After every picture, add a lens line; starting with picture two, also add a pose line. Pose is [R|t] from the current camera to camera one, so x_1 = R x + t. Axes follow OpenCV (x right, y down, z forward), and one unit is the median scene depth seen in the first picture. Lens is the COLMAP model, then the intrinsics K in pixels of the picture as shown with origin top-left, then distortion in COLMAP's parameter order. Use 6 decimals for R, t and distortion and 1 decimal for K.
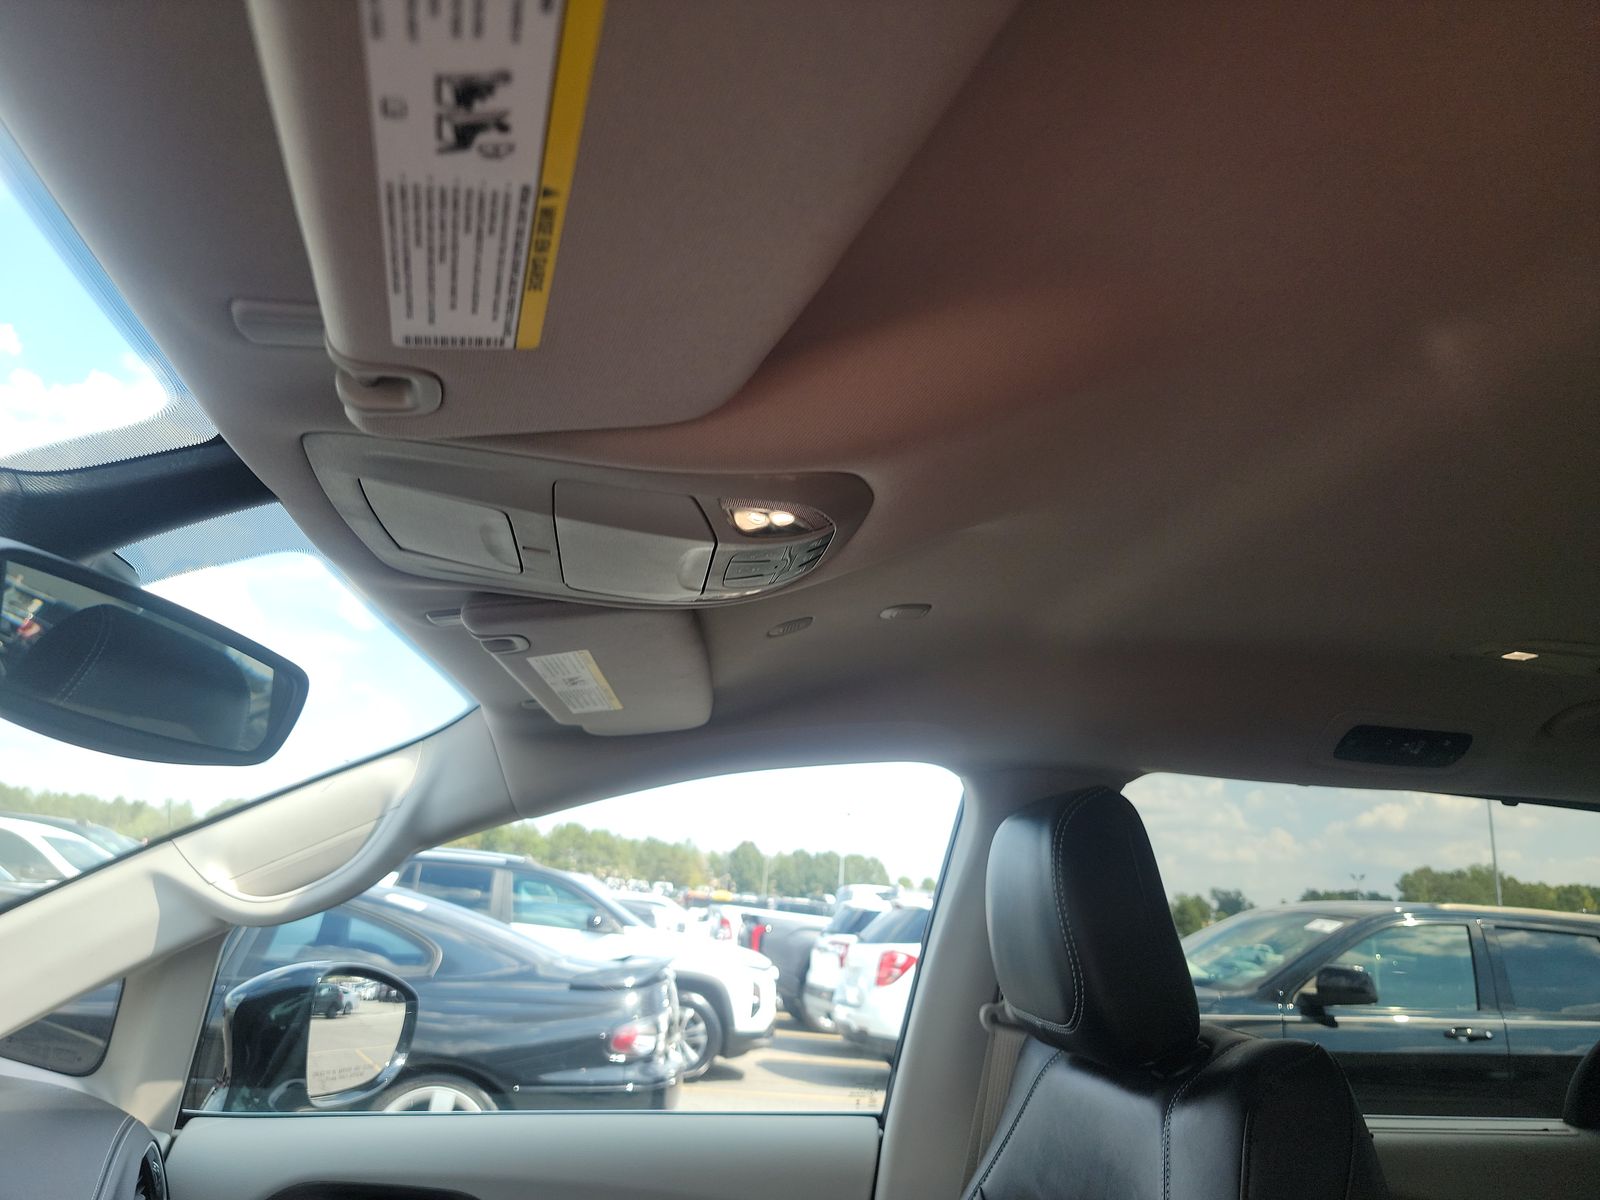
lens RADIAL K [[1106.2, 0, 786.9], [0, 1106.2, 611.2], [0, 0, 1]] dist [0.032932, -0.029240]
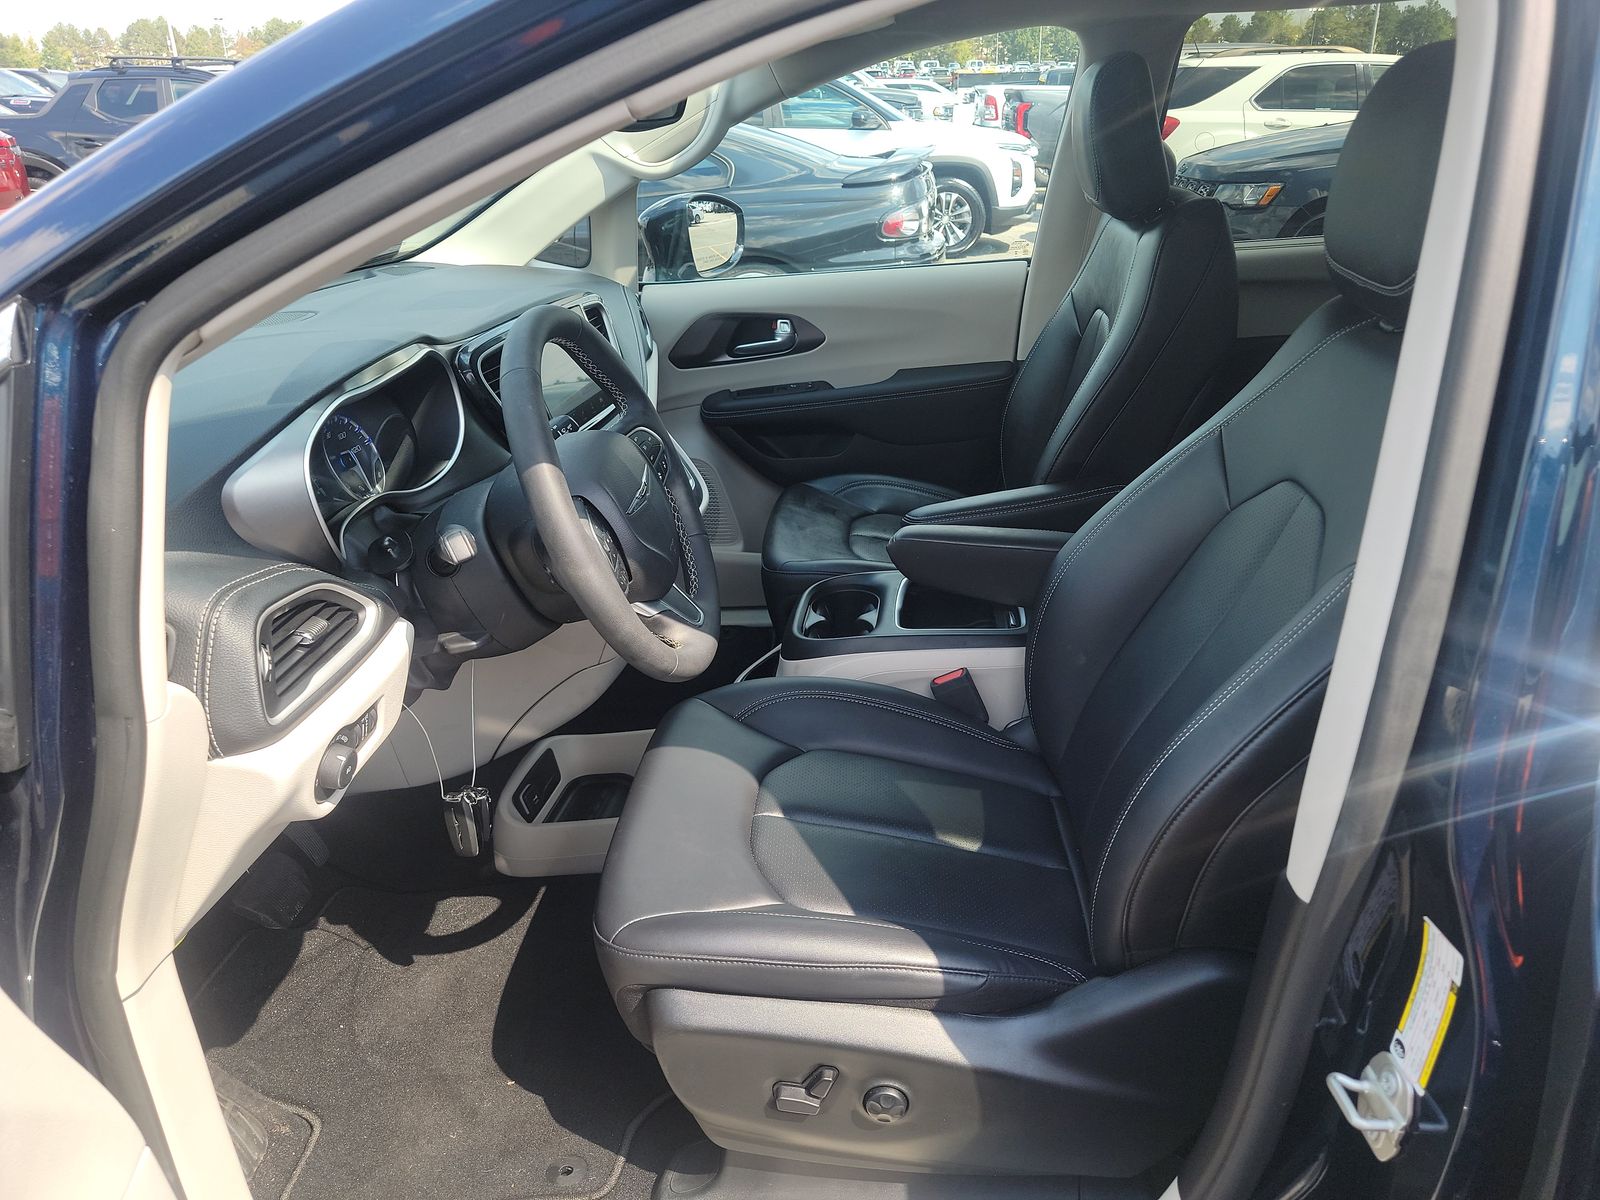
lens RADIAL K [[1091.2, 0, 800.0], [0, 1091.2, 600.0], [0, 0, 1]] dist [0.005114, 0.000047]
pose [[0.970867, -0.004491, -0.239576, 0.027021], [0.157841, 0.764243, 0.625315, -0.043508], [0.180286, -0.644913, 0.742687, -0.115406]]
